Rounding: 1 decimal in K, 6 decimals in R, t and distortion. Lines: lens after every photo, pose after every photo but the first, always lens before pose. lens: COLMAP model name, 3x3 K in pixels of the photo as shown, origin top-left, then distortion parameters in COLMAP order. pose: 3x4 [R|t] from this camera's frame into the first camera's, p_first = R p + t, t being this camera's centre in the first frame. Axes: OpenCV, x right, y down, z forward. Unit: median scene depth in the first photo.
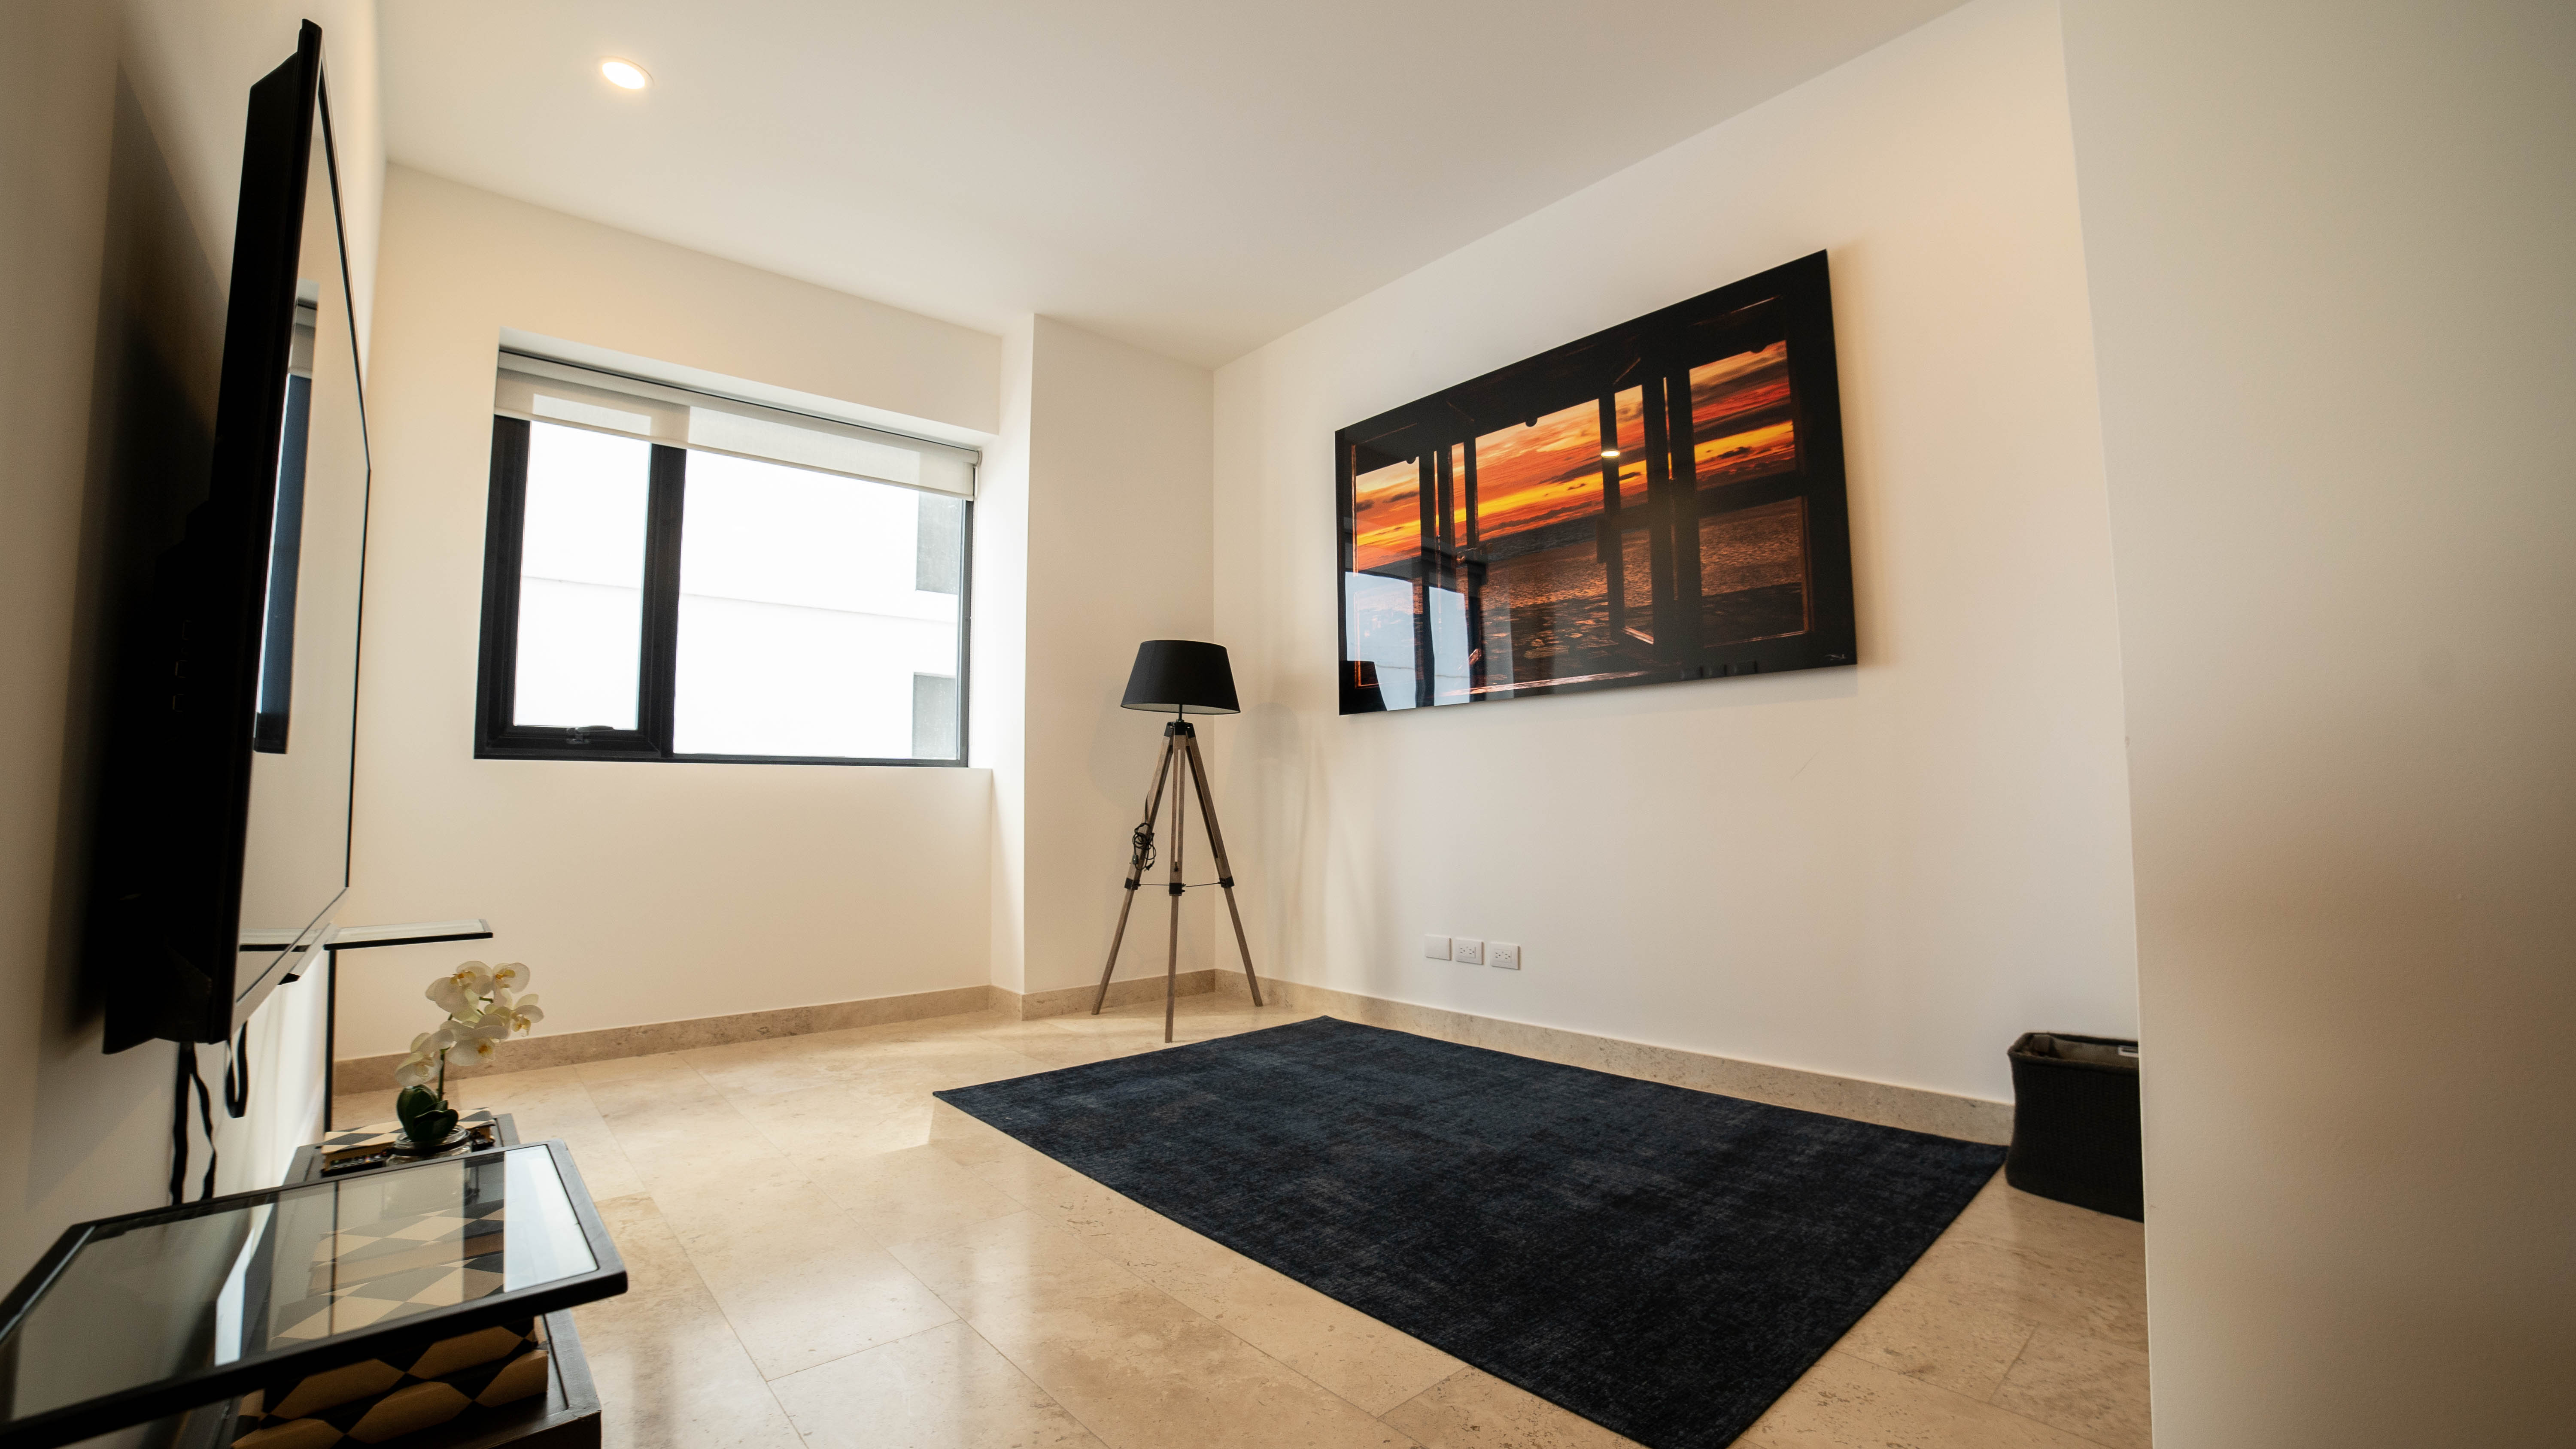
lens RADIAL K [[1028.0, 0, 1273.7], [0, 1028.0, 715.1], [0, 0, 1]] dist [-0.001306, 0.000105]
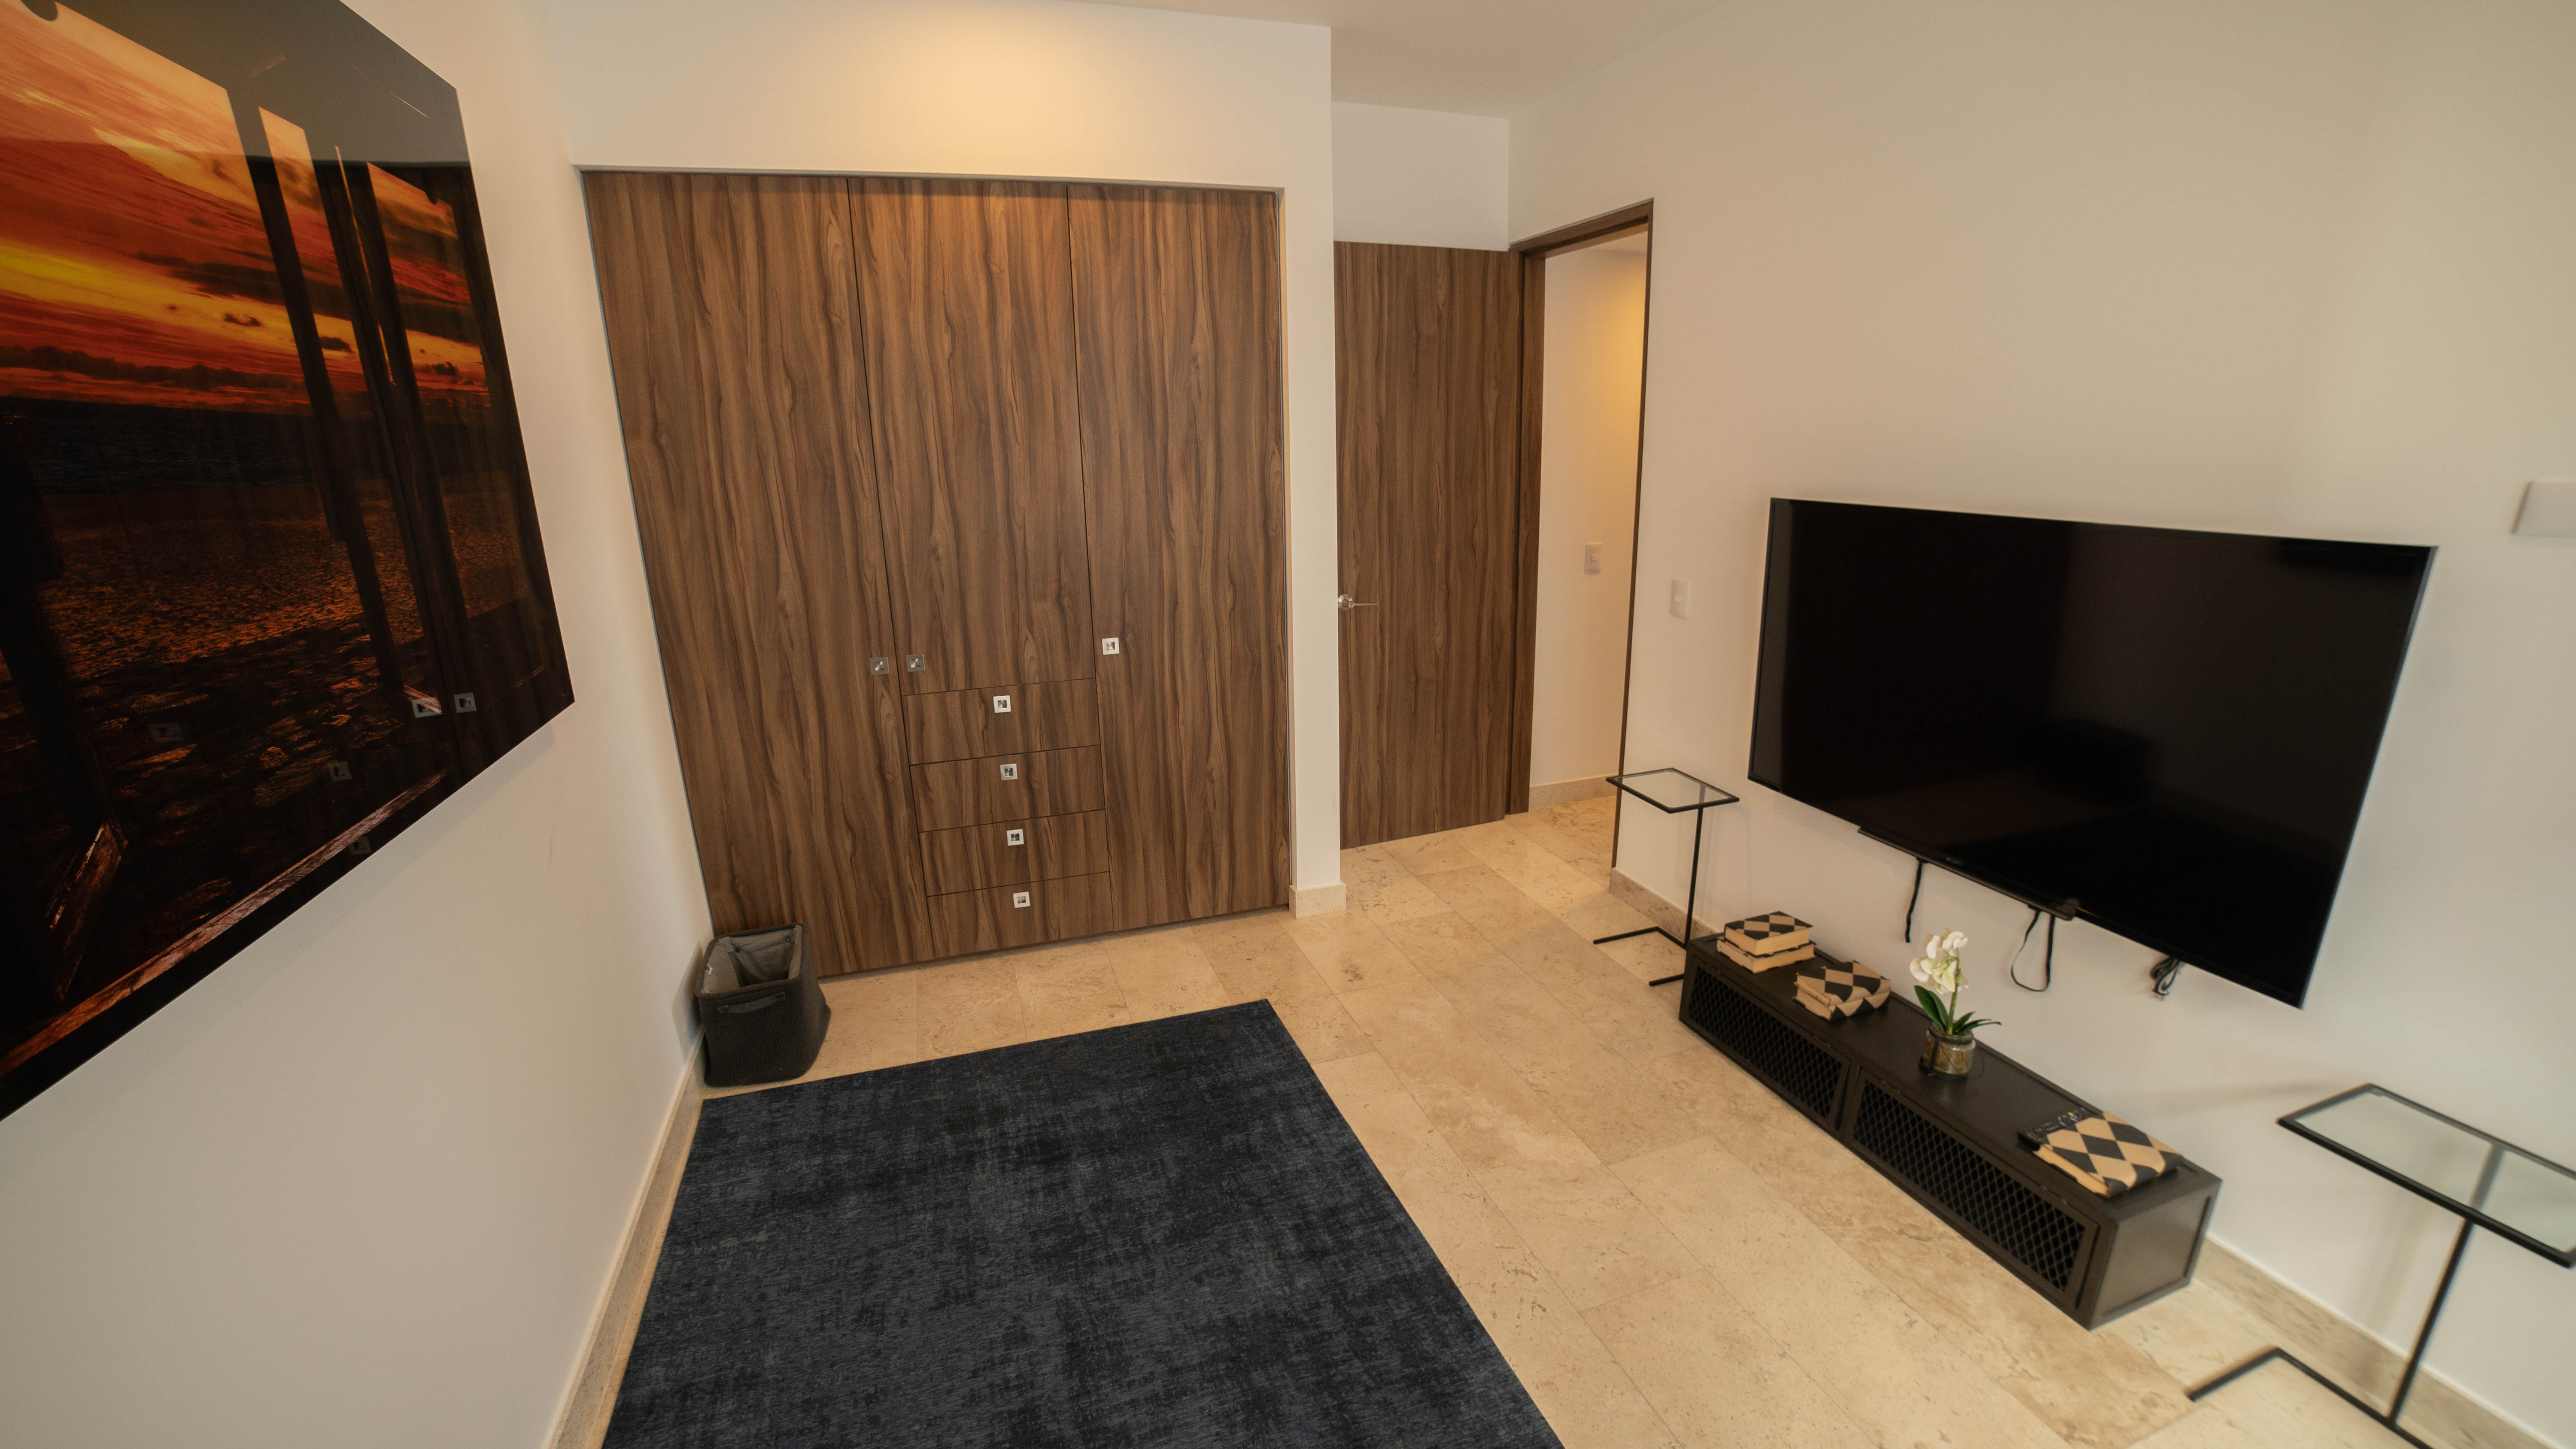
lens RADIAL K [[1028.0, 0, 1283.3], [0, 1028.0, 725.0], [0, 0, 1]] dist [-0.001306, 0.000105]
pose [[-0.921033, -0.082339, 0.380681, -0.273403], [-0.005878, 0.980225, 0.197797, -0.216540], [-0.389439, 0.179940, -0.903304, 1.682681]]
